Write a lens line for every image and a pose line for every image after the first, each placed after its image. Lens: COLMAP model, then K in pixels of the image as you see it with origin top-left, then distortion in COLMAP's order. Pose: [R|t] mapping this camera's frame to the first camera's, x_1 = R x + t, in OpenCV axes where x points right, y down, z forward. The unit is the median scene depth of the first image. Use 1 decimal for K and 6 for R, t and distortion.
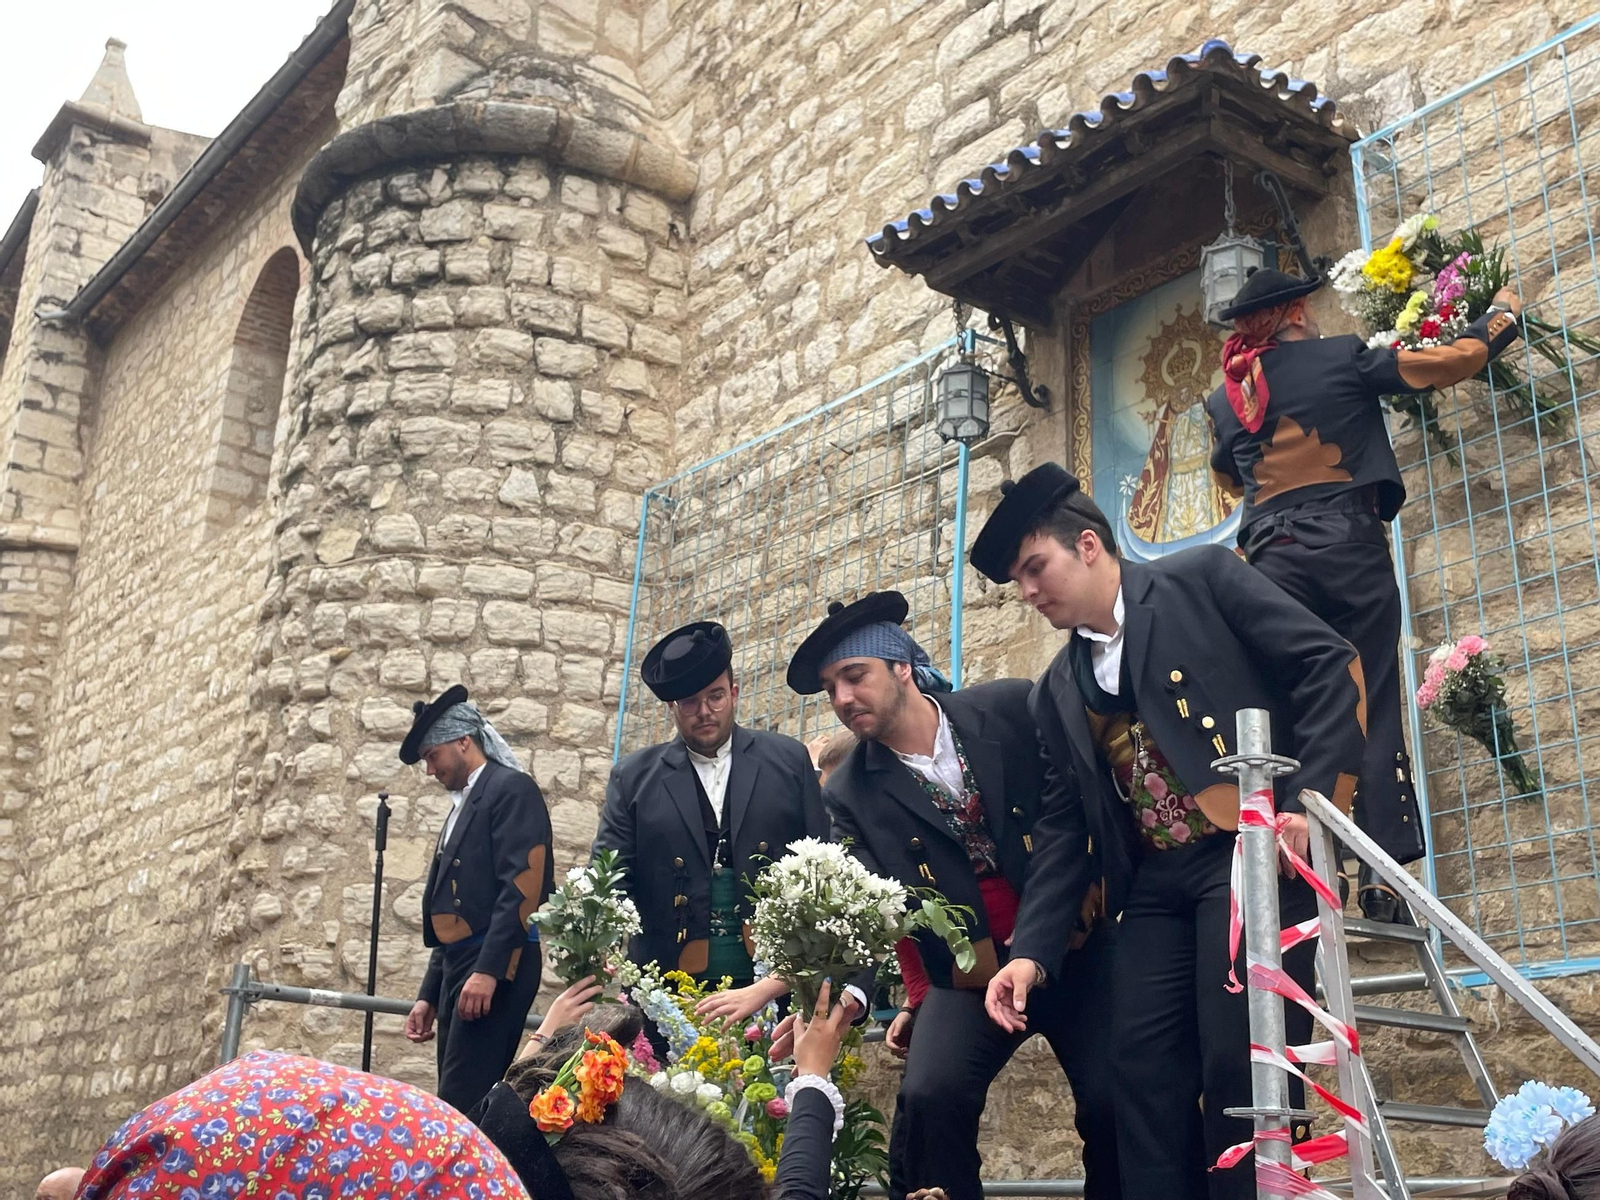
lens RADIAL K [[1795.1, 0, 838.0], [0, 1795.1, 593.1], [0, 0, 1]] dist [0.068069, 0.000000]
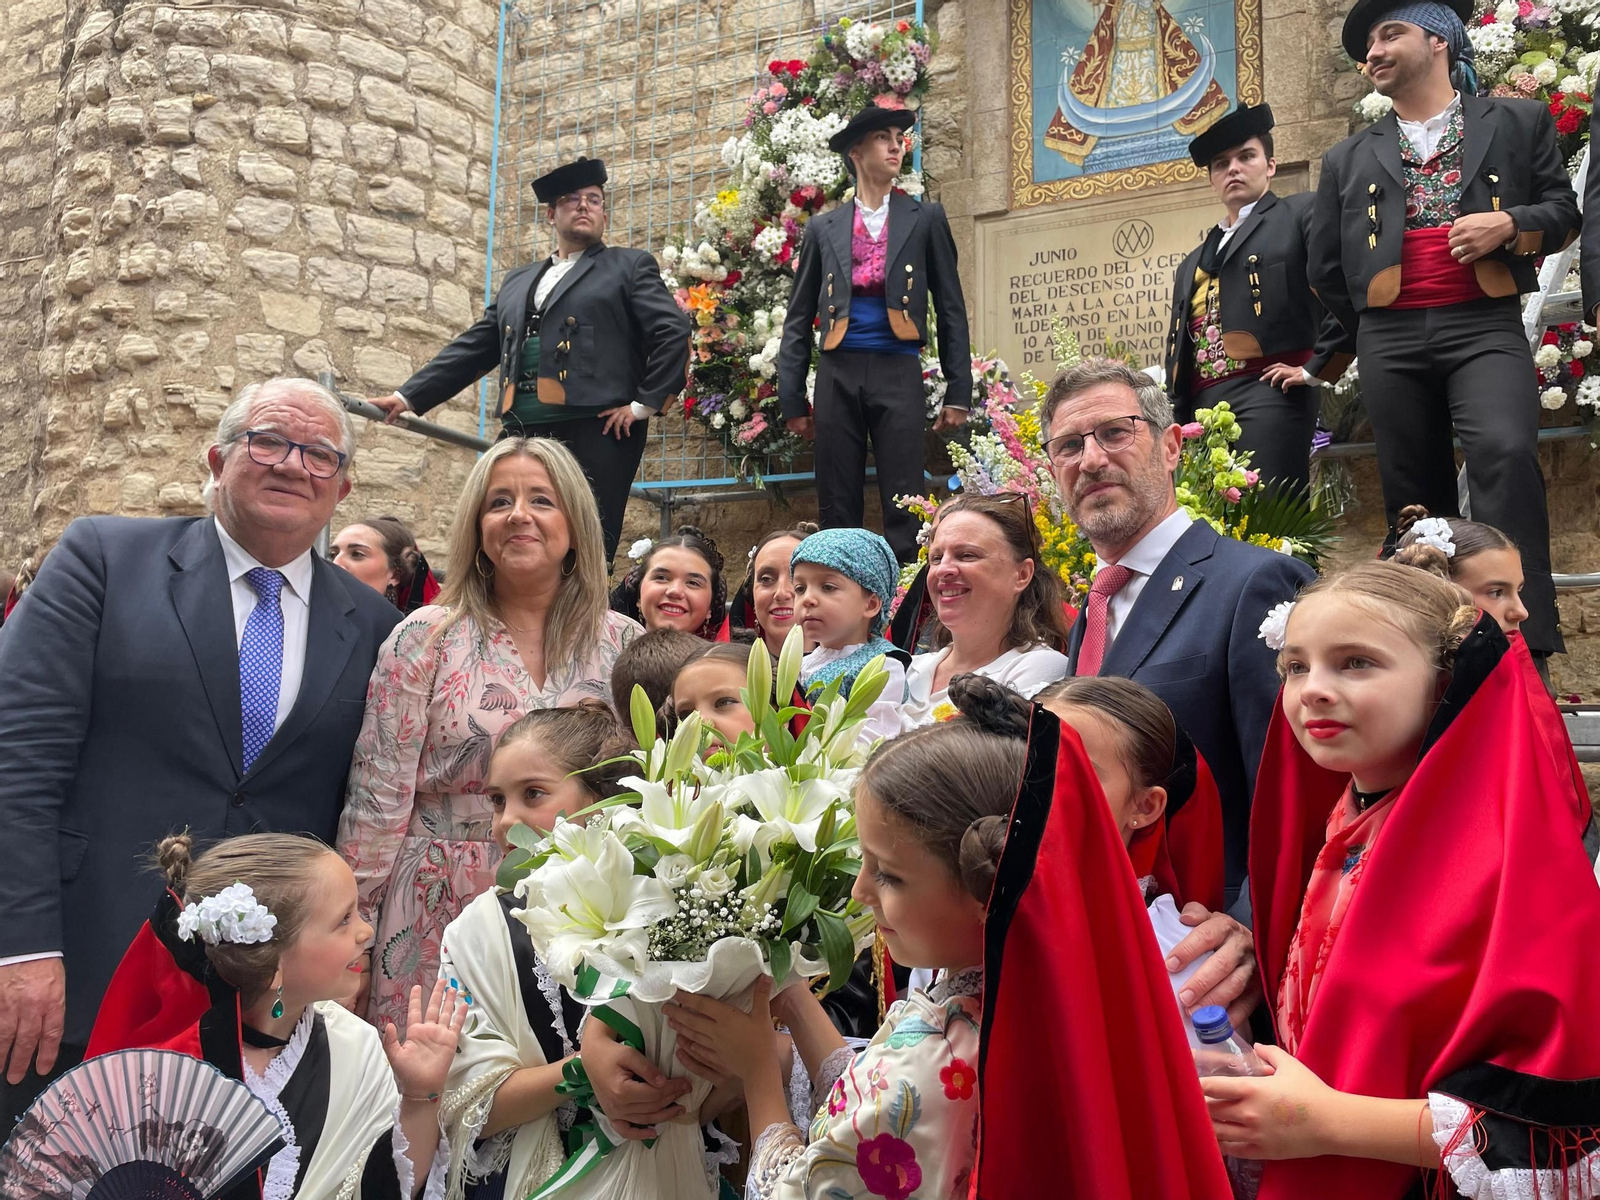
lens RADIAL K [[1212.1, 0, 812.9], [0, 1212.1, 599.2], [0, 0, 1]] dist [0.077329, -0.102506]
pose [[0.891237, 0.013740, 0.453329, -0.283225], [-0.134185, 0.962780, 0.234624, 0.094810], [-0.433232, -0.269935, 0.859910, 0.202620]]
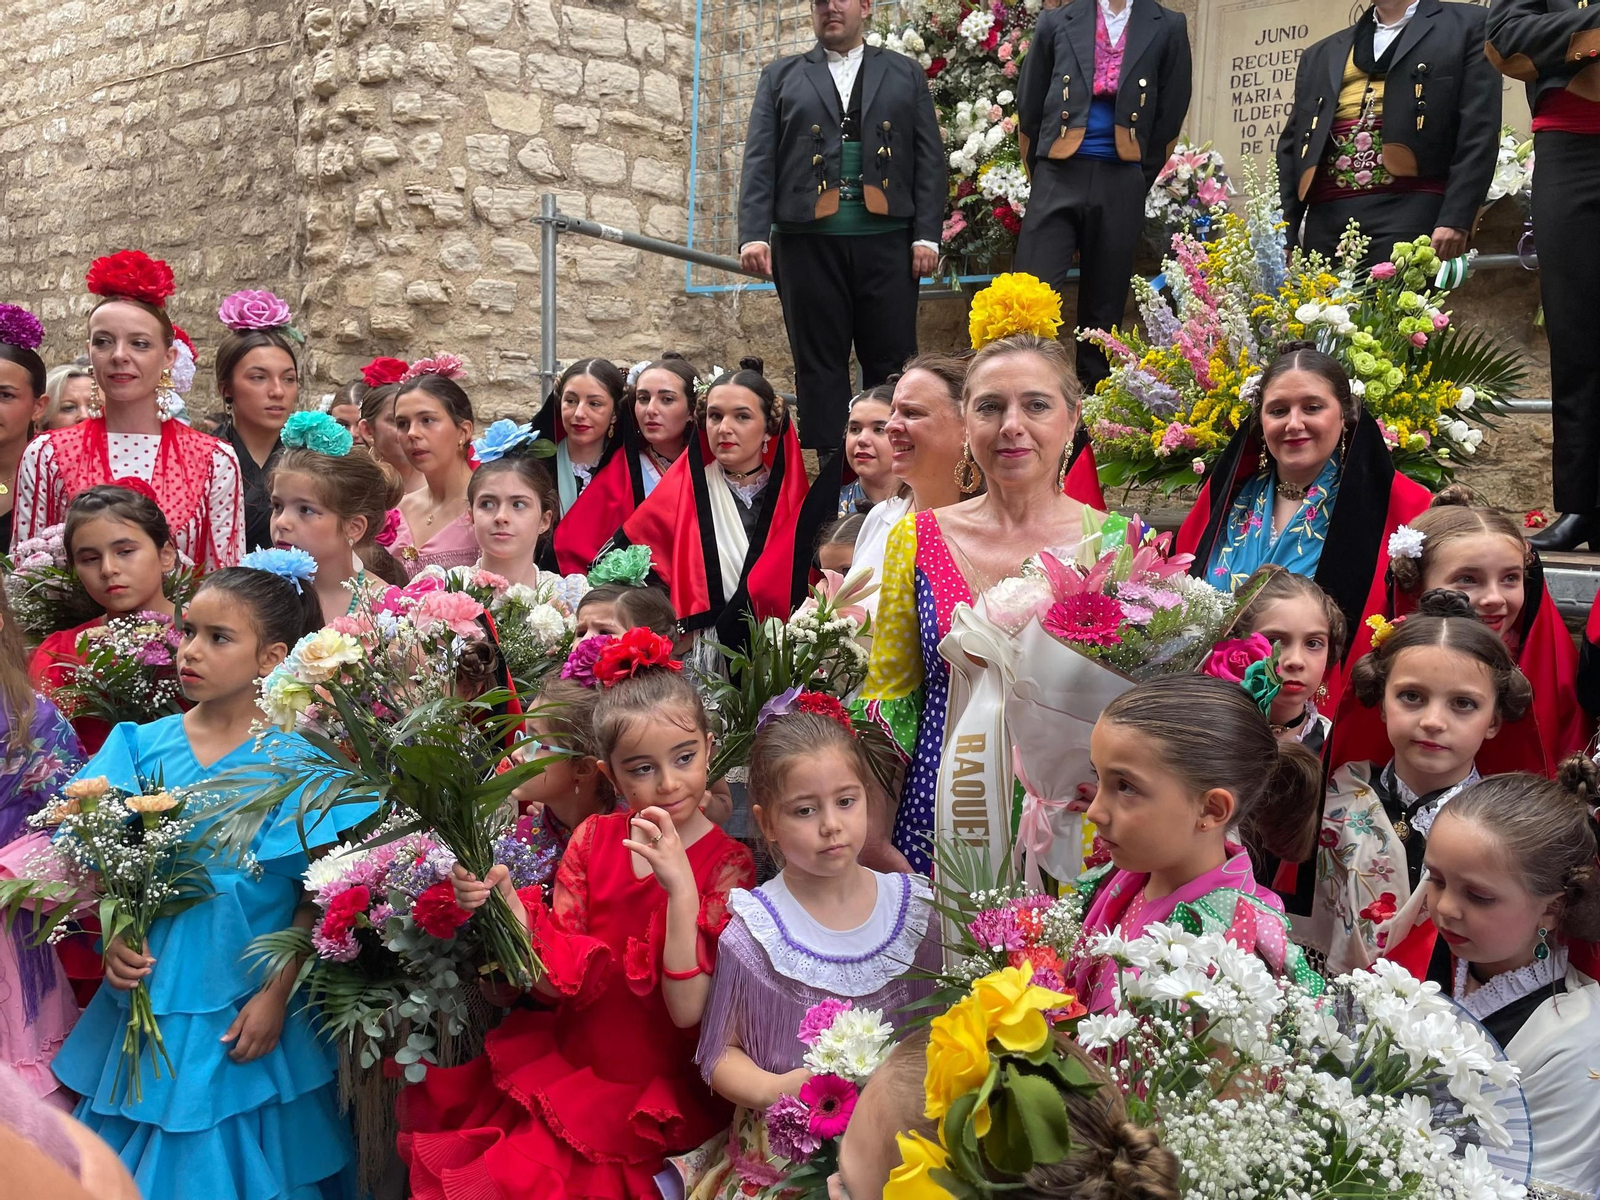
lens RADIAL K [[1212.1, 0, 820.2], [0, 1212.1, 591.8], [0, 0, 1]] dist [0.077329, -0.102506]
pose [[0.953589, -0.031820, 0.299424, -0.287267], [-0.106075, 0.895155, 0.432950, 0.062732], [-0.281807, -0.444618, 0.850235, 0.178062]]
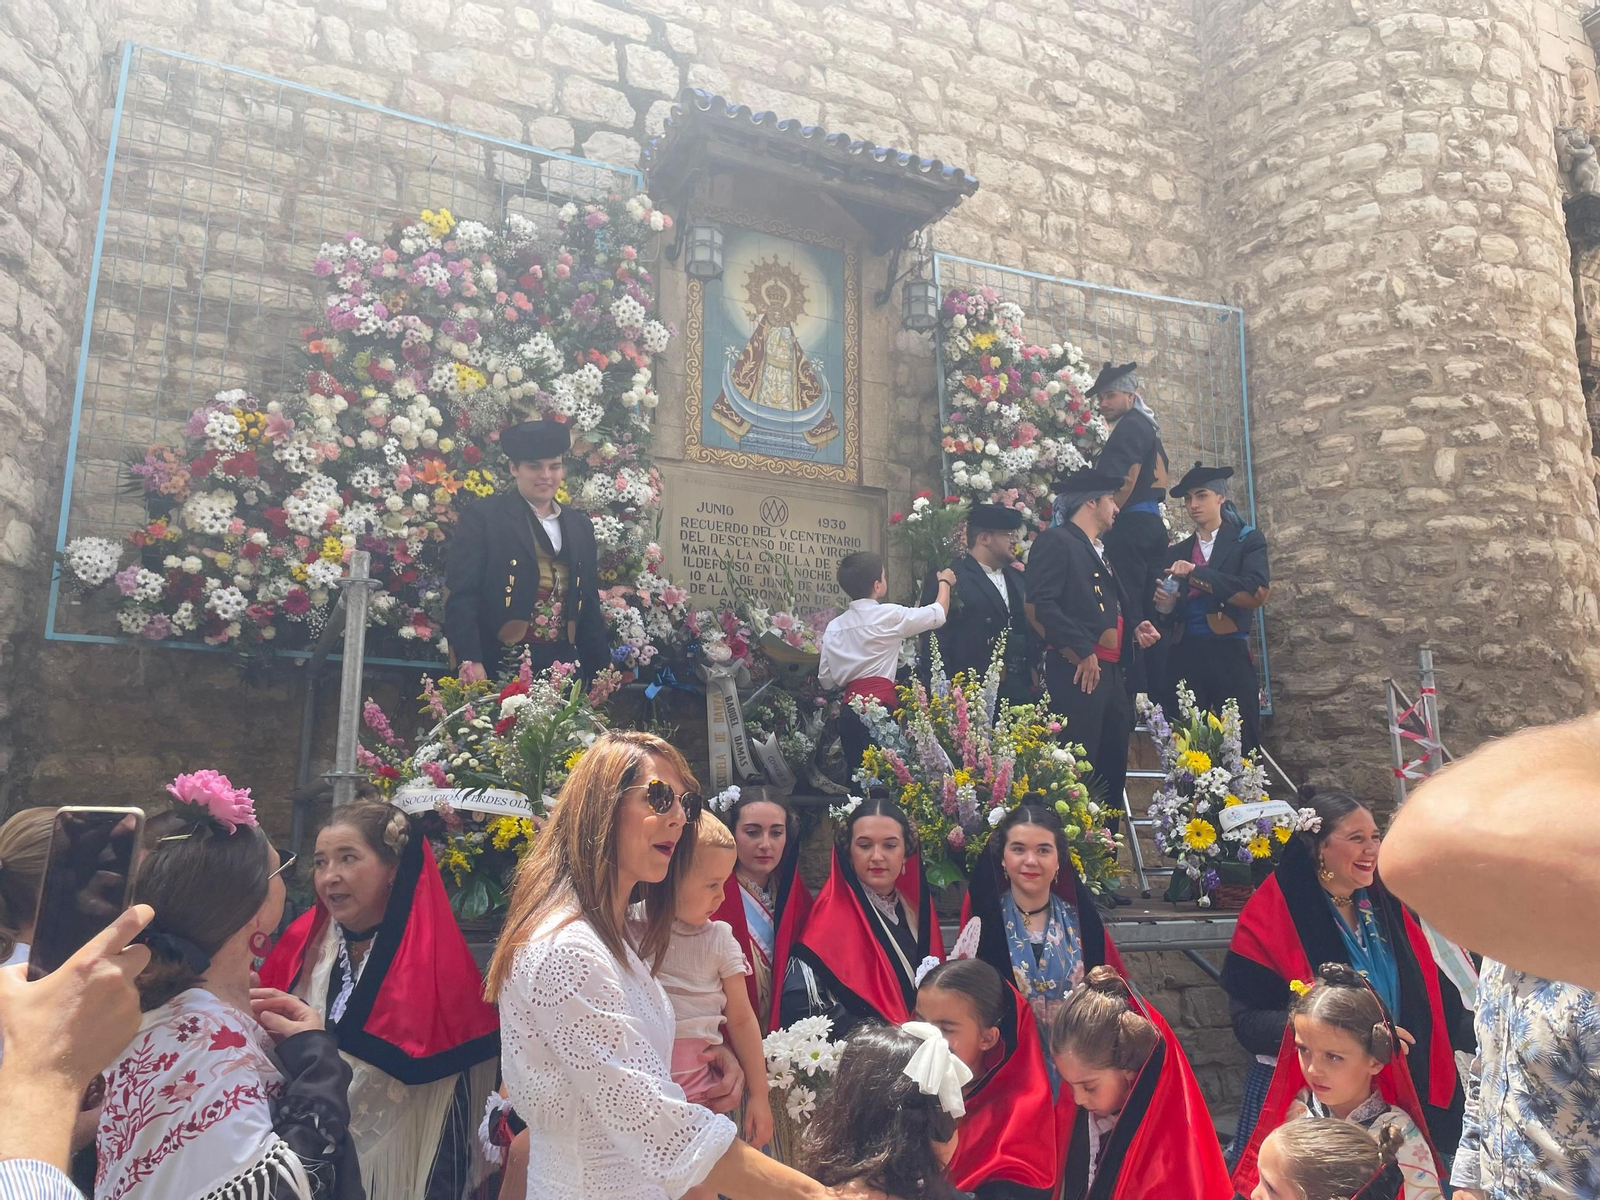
lens RADIAL K [[1212.1, 0, 801.1], [0, 1212.1, 568.3], [0, 0, 1]] dist [0.077329, -0.102506]
pose [[0.236504, 0.172994, 0.956106, -0.592808], [-0.327329, 0.940688, -0.089236, 0.140567], [-0.914834, -0.291856, 0.279102, 0.473364]]
